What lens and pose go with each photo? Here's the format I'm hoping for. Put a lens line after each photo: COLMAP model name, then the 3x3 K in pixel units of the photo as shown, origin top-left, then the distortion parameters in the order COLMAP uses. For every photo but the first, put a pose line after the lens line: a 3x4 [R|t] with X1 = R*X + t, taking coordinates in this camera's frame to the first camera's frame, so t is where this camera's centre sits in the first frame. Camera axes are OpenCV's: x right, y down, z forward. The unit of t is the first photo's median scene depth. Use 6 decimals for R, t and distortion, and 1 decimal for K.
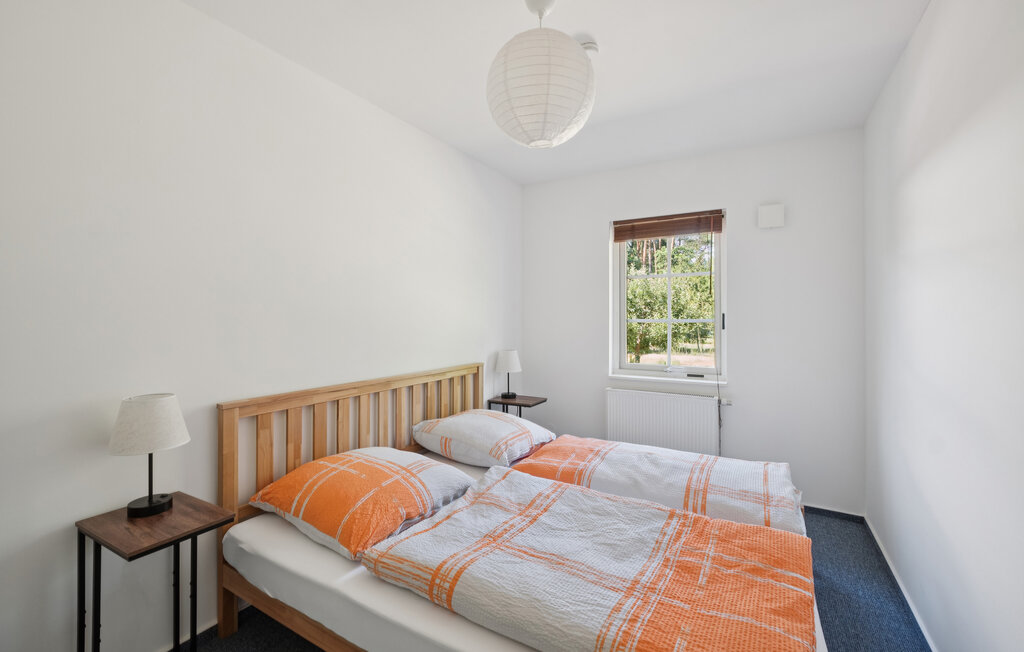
lens RADIAL K [[432.1, 0, 509.4], [0, 432.1, 319.7], [0, 0, 1]] dist [-0.000210, -0.000016]
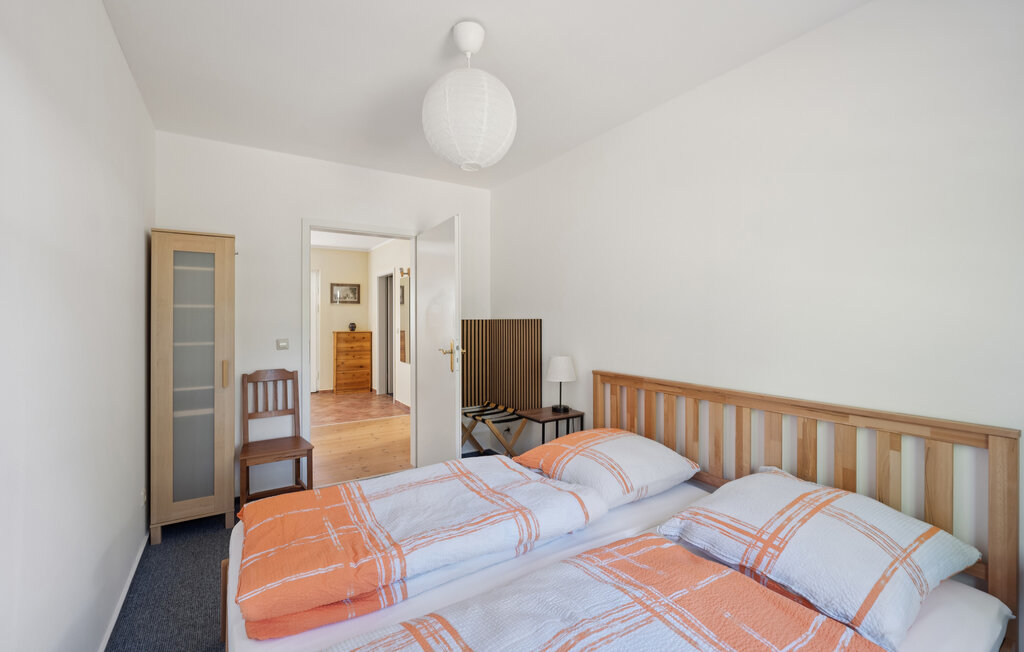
lens RADIAL K [[432.1, 0, 508.4], [0, 432.1, 321.4], [0, 0, 1]] dist [-0.000210, -0.000016]
pose [[-0.452841, 0.004683, -0.891579, 0.943844], [-0.003903, 0.999966, 0.007235, -0.001791], [0.891583, 0.006756, -0.452808, 1.442592]]
